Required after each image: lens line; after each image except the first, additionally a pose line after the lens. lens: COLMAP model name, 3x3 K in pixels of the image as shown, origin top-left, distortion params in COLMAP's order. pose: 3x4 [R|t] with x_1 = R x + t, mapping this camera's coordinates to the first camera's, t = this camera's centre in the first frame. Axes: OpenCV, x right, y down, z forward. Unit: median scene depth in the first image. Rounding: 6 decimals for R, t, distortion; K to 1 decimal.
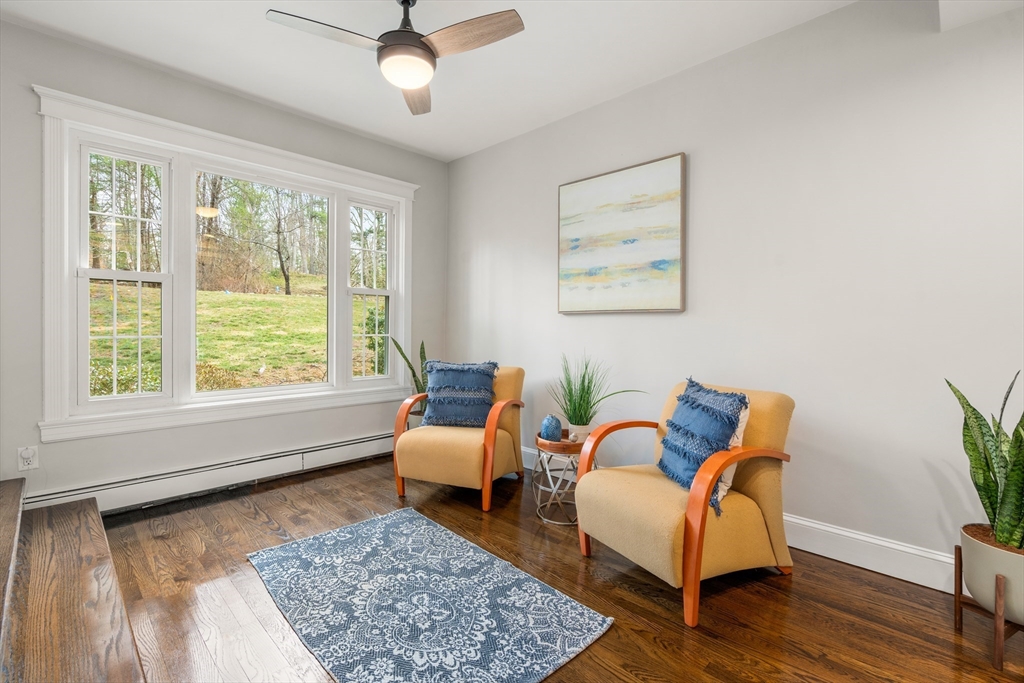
lens RADIAL K [[459.7, 0, 512.3], [0, 459.7, 335.8], [0, 0, 1]] dist [-0.002180, -0.000081]
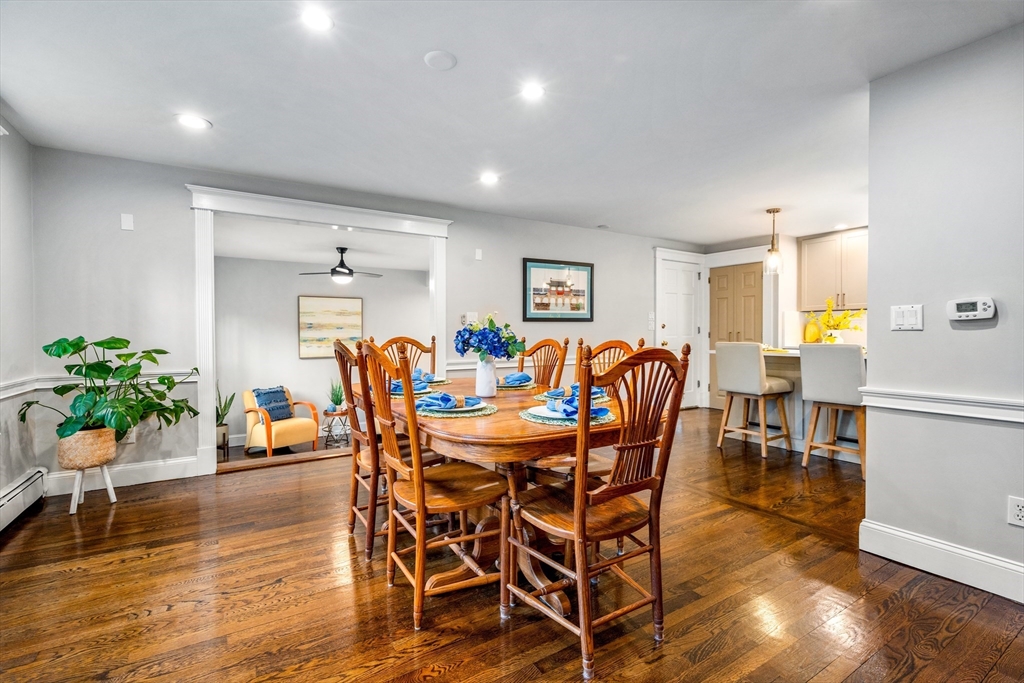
lens RADIAL K [[459.7, 0, 512.0], [0, 459.7, 338.6], [0, 0, 1]] dist [-0.002180, -0.000081]
pose [[0.235123, -0.020705, 0.971745, -1.744860], [0.016804, 0.999710, 0.017235, -0.165777], [-0.971820, 0.012277, 0.235402, -0.411917]]
